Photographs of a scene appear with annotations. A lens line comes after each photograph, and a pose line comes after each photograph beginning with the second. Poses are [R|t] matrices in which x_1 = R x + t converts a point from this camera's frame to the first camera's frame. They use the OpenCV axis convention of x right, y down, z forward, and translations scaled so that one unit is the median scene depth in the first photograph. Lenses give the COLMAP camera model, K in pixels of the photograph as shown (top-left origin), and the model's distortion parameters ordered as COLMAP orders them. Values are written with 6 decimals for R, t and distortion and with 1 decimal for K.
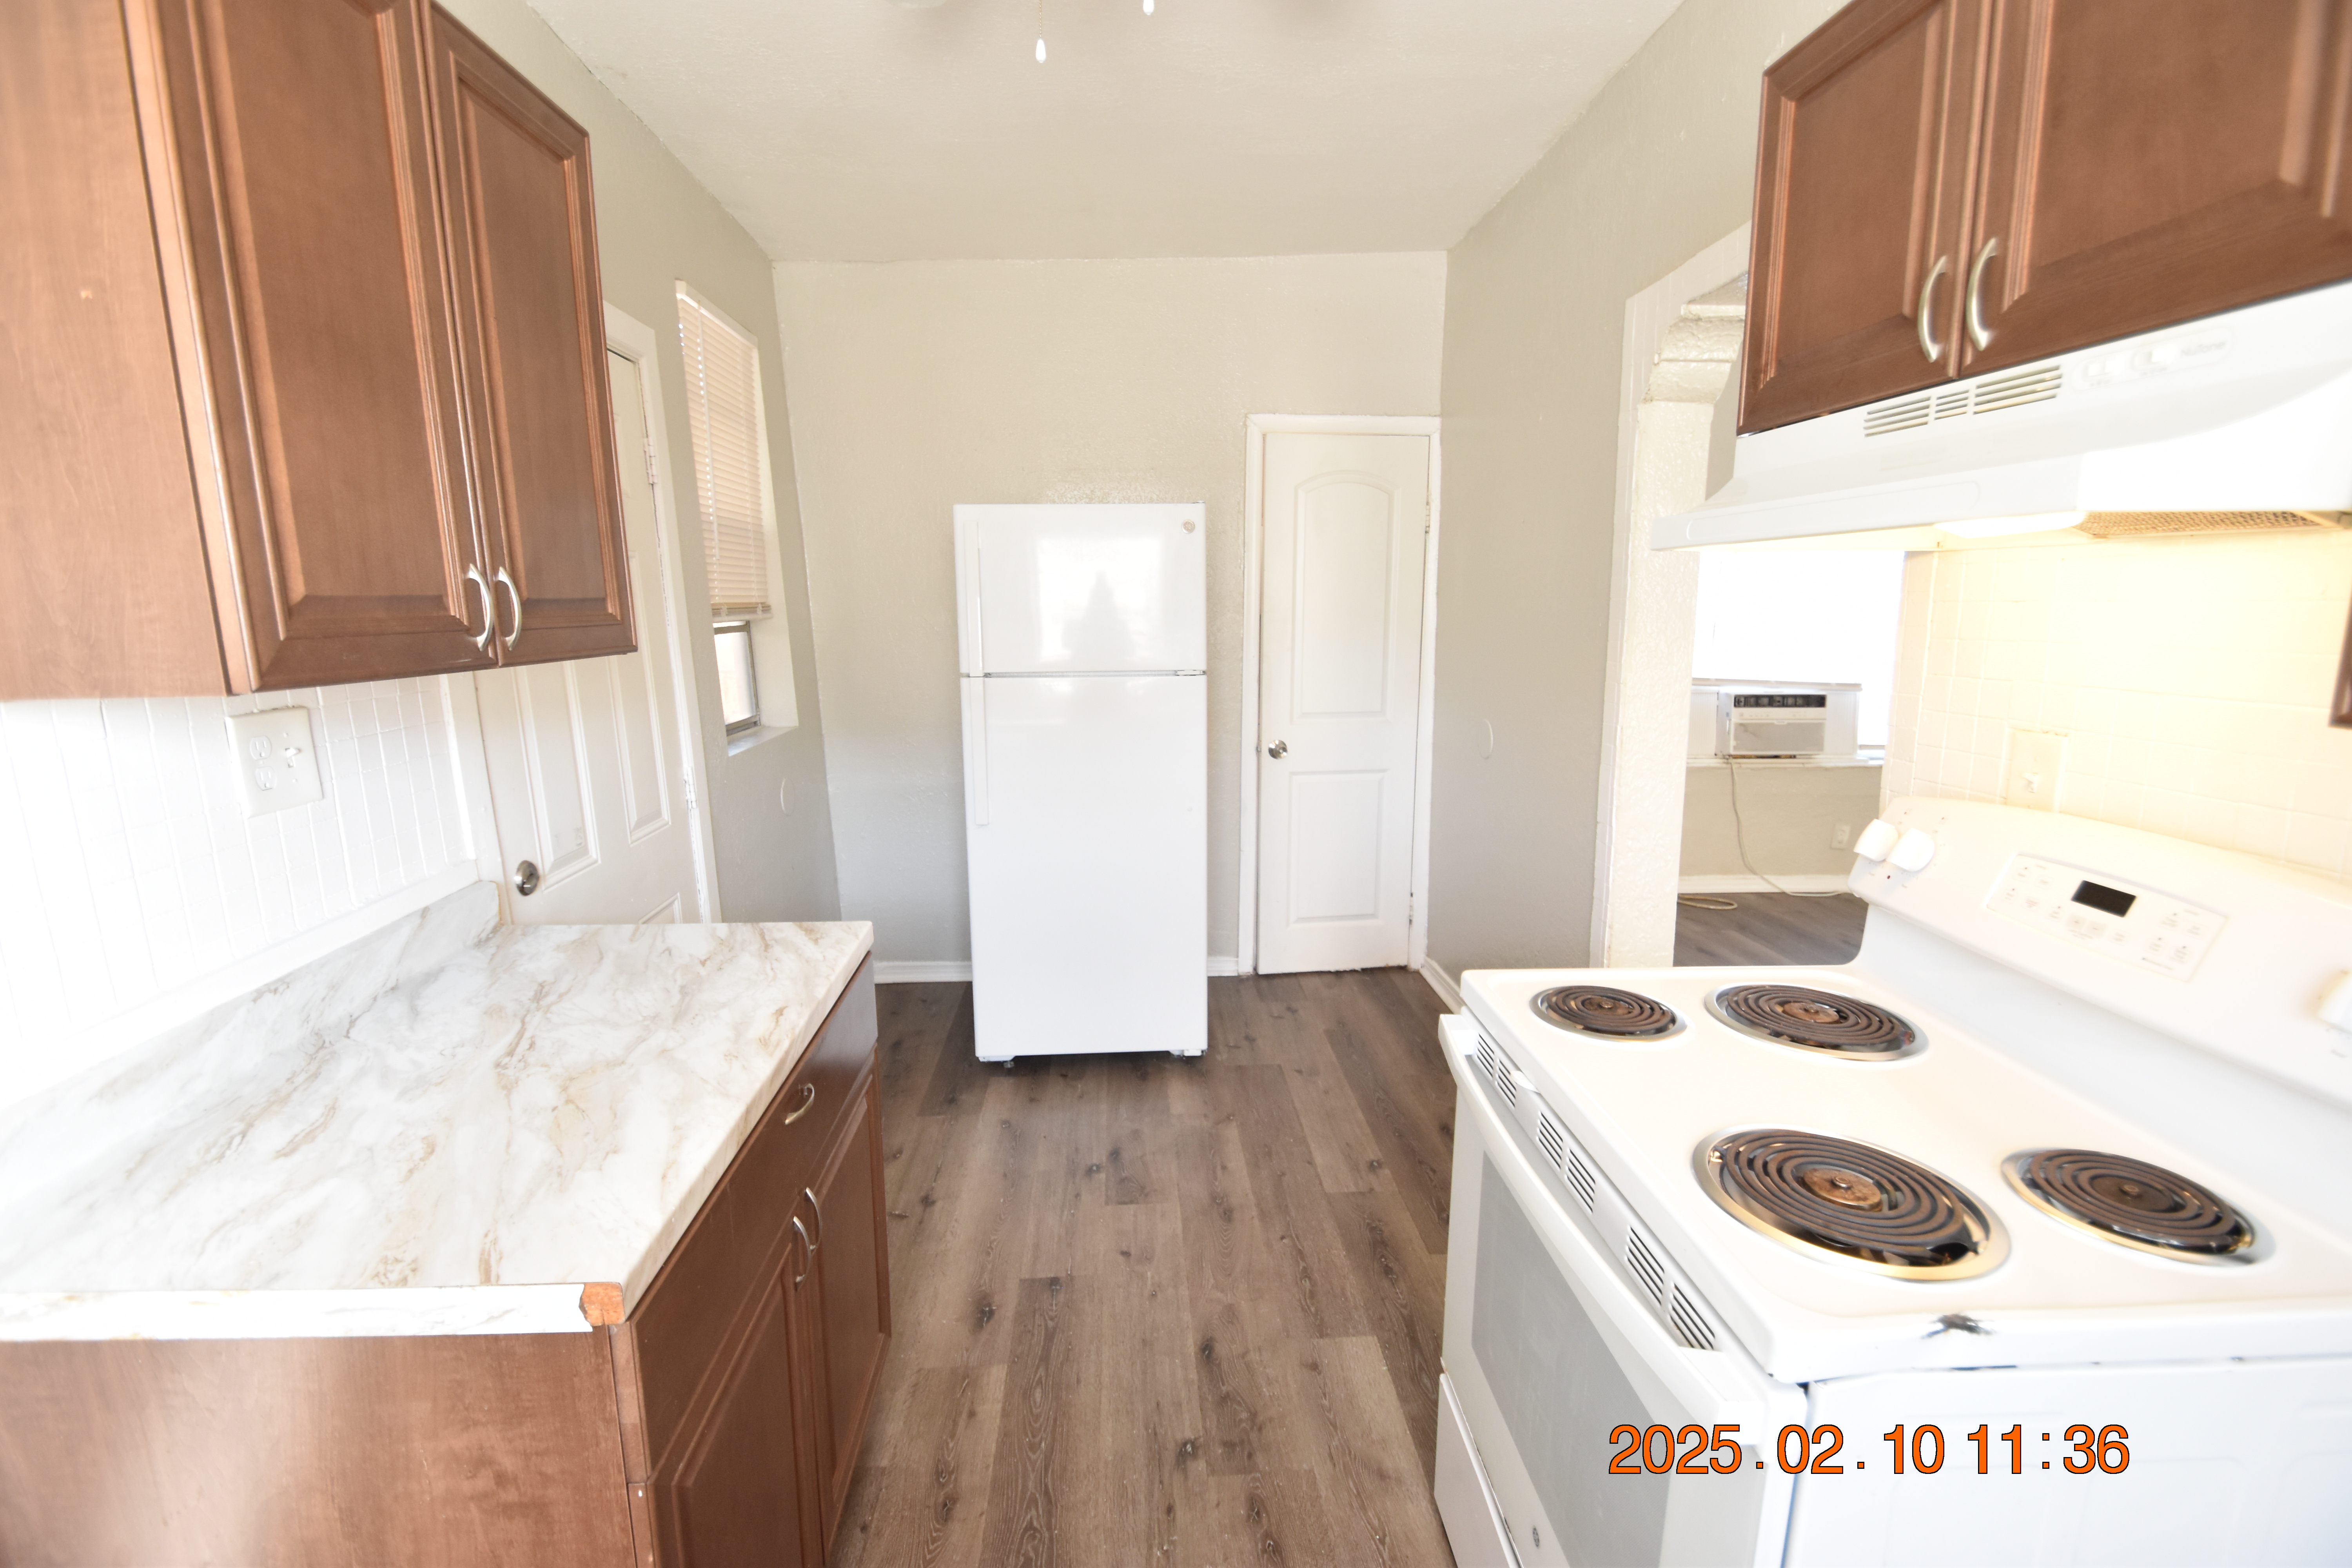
lens RADIAL K [[1026.7, 0, 1176.0], [0, 1026.7, 784.0], [0, 0, 1]] dist [0.009617, -0.014204]
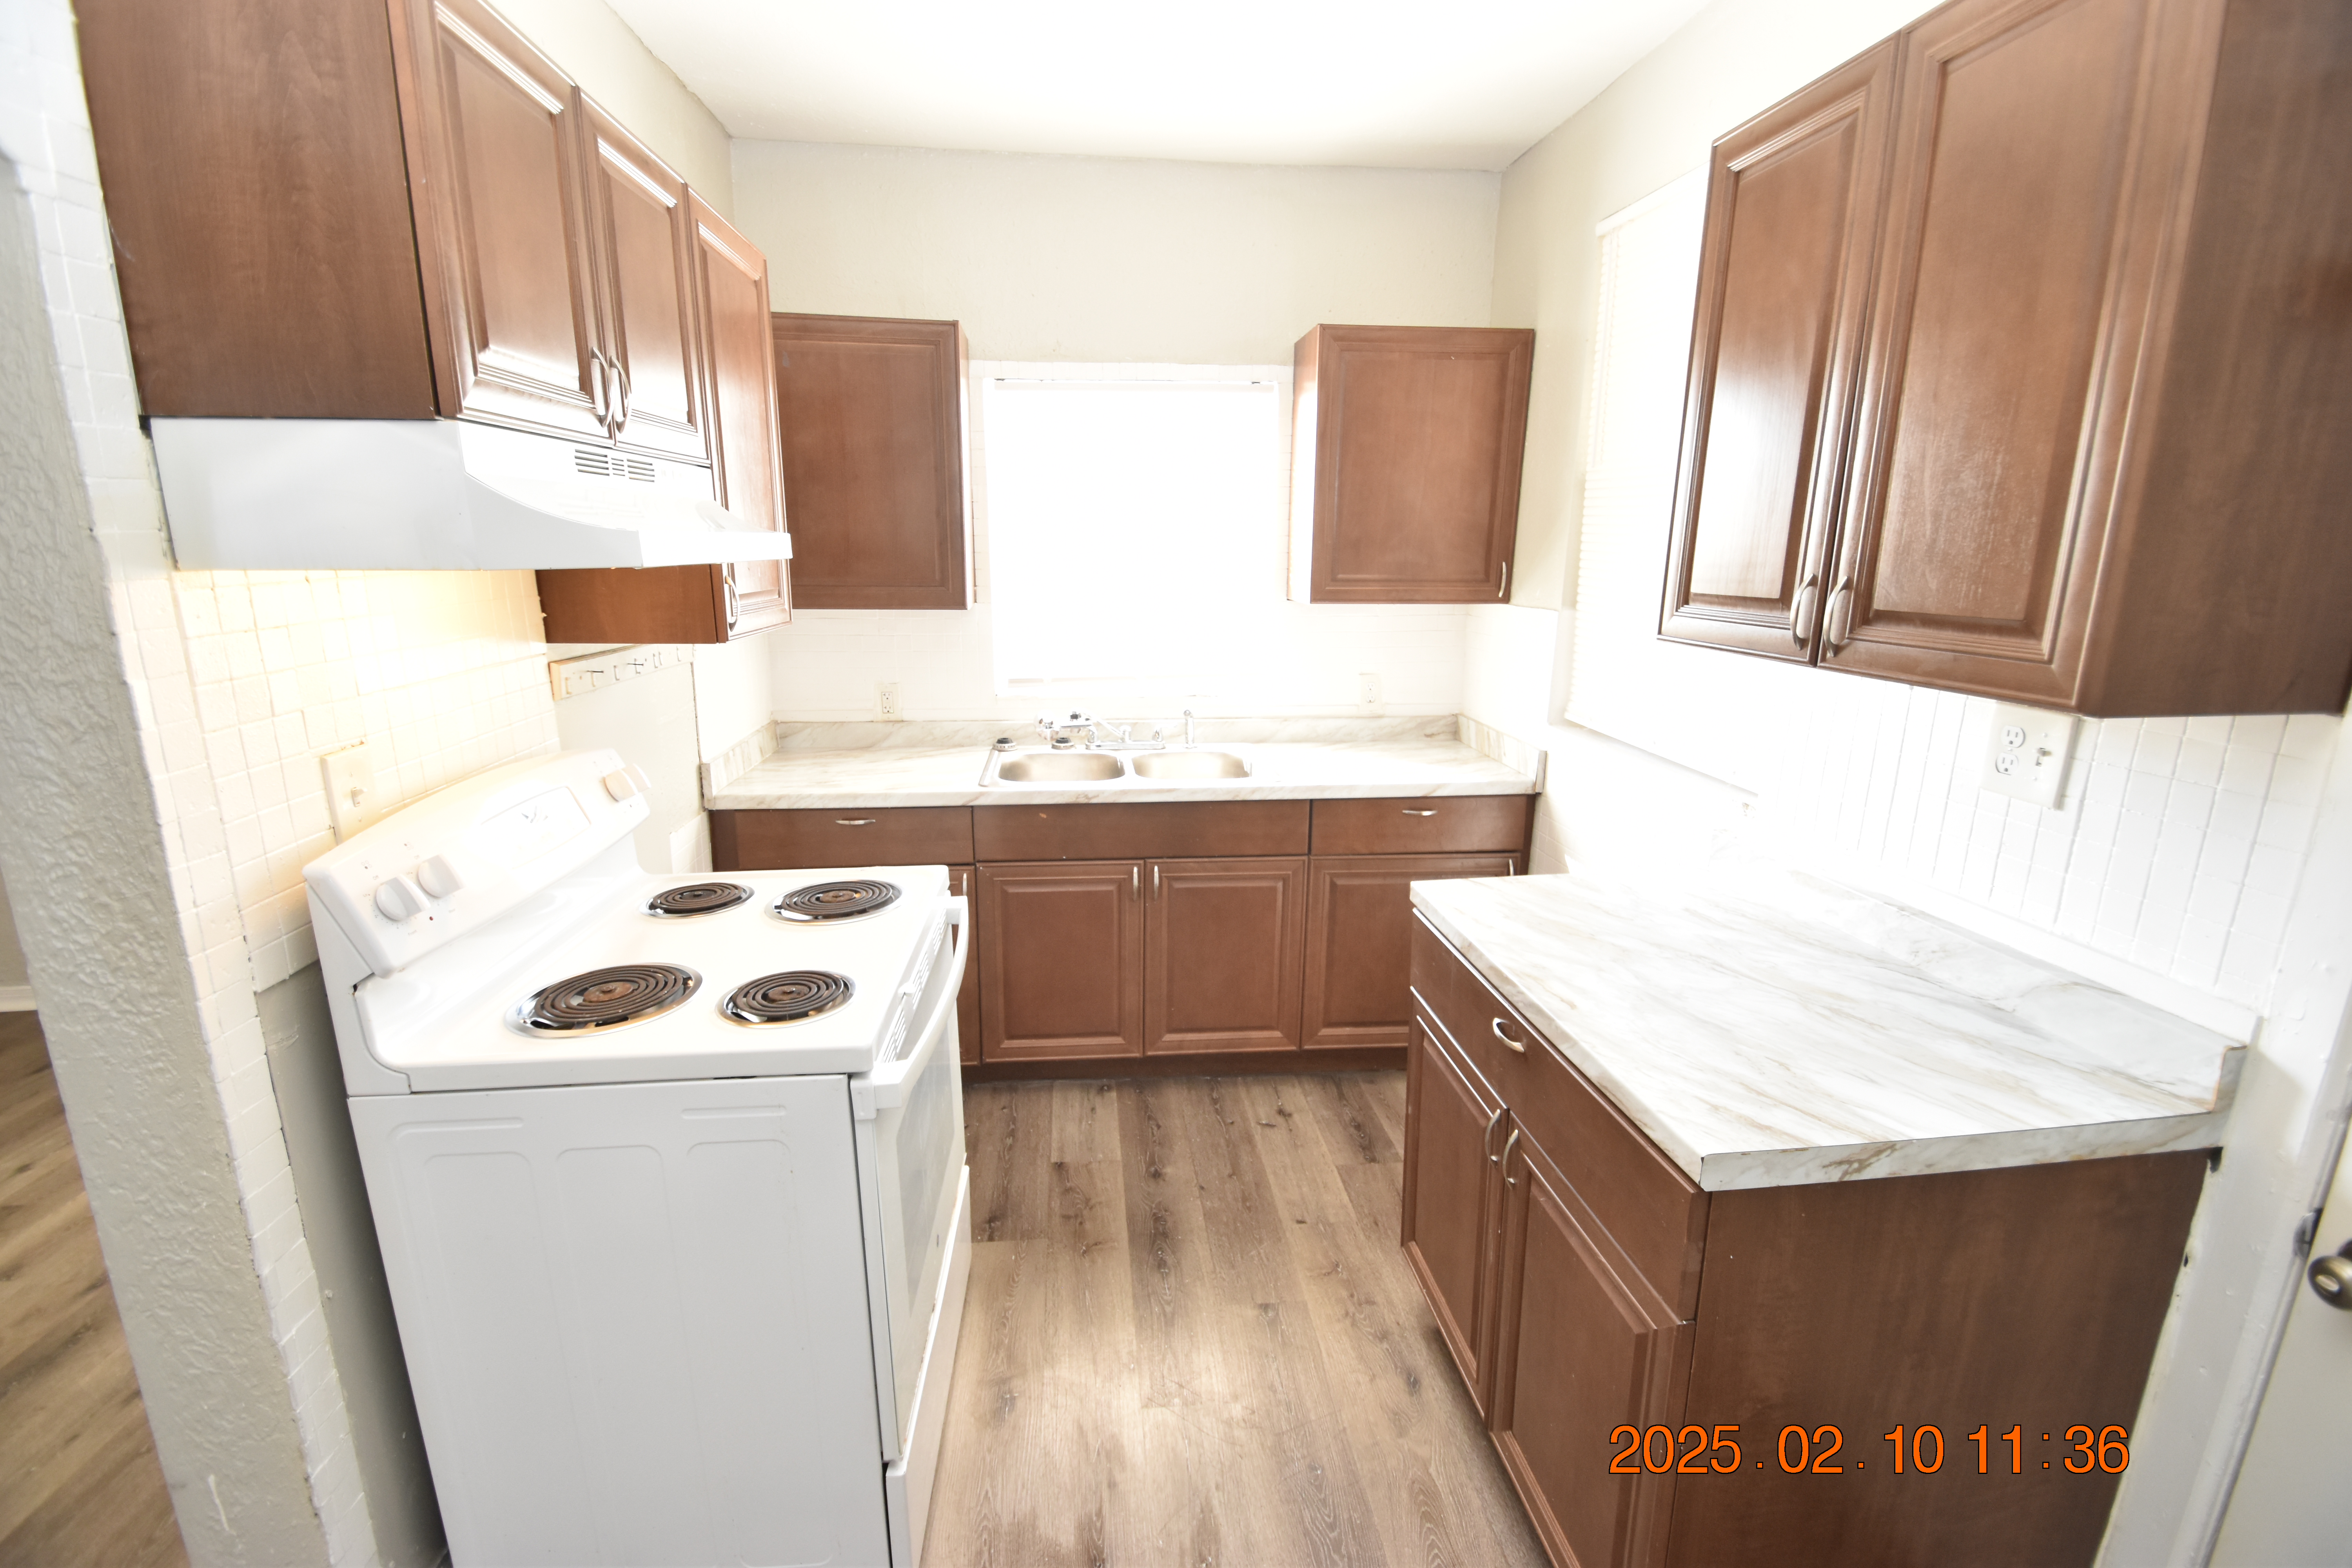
lens RADIAL K [[1026.7, 0, 1176.0], [0, 1026.7, 784.0], [0, 0, 1]] dist [0.009617, -0.014204]
pose [[-0.998641, 0.008602, -0.051407, 0.057005], [-0.012929, 0.914578, 0.404202, -0.386586], [0.050493, 0.404318, -0.913224, 1.820525]]
